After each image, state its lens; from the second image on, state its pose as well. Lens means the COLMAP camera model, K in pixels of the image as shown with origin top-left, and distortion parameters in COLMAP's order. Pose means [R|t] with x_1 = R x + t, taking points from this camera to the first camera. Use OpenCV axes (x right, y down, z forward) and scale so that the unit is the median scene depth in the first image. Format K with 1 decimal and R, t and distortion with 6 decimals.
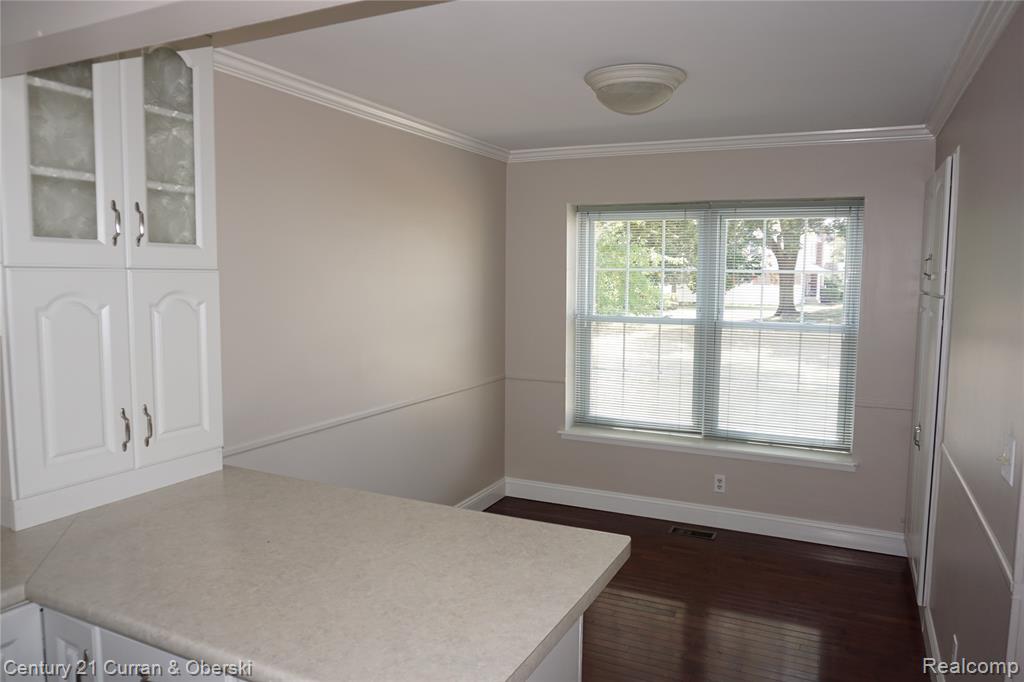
lens RADIAL K [[712.9, 0, 512.0], [0, 712.9, 341.0], [0, 0, 1]] dist [-0.042836, -0.000030]
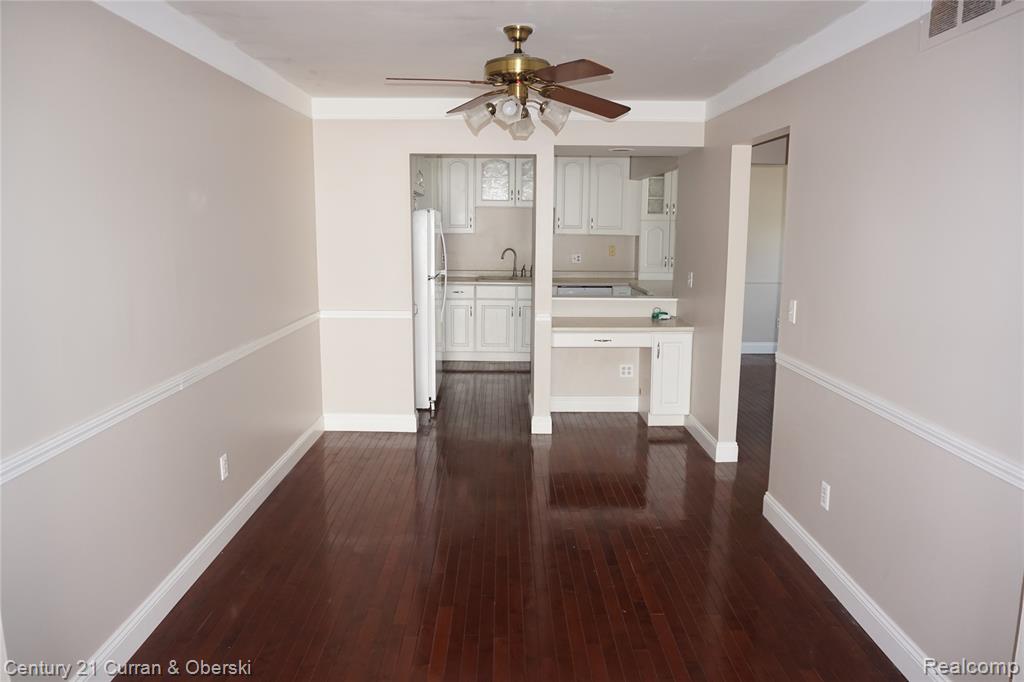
lens RADIAL K [[712.9, 0, 512.0], [0, 712.9, 341.0], [0, 0, 1]] dist [-0.042836, -0.000030]
pose [[0.453297, 0.135278, -0.881035, 2.836562], [-0.076723, 0.990670, 0.112637, 0.199270], [0.888052, 0.016538, 0.459446, -1.721204]]
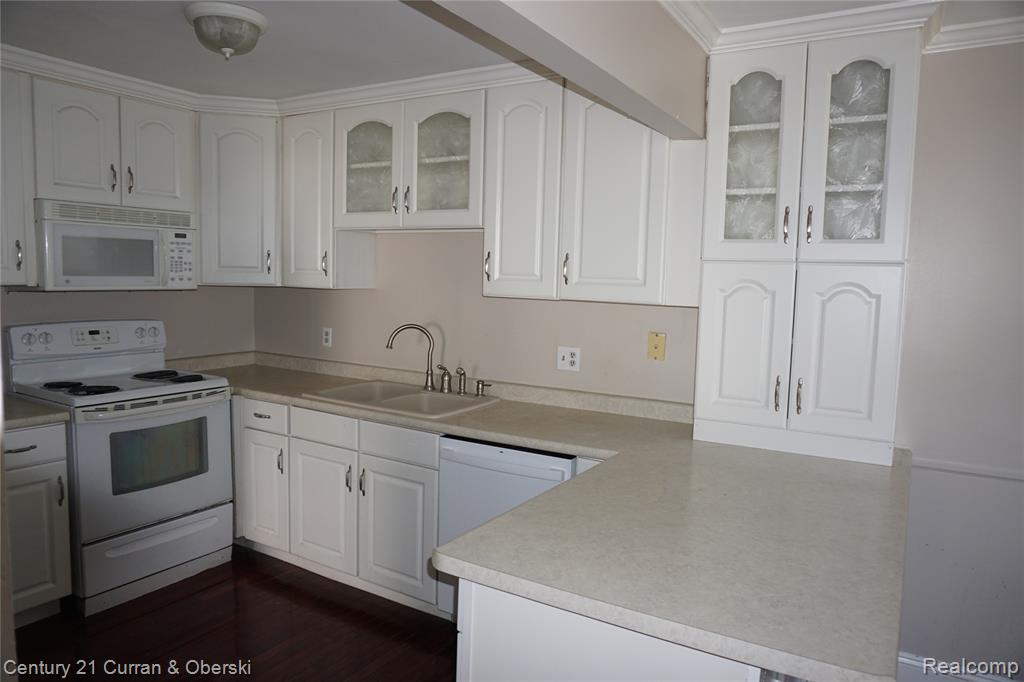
lens RADIAL K [[689.5, 0, 512.0], [0, 689.5, 341.0], [0, 0, 1]] dist [-0.025772, -0.000477]
pose [[-0.087480, 0.085994, -0.992448, 0.712239], [-0.111971, 0.989105, 0.095574, -0.027832], [0.989853, 0.119487, -0.076898, 0.655522]]
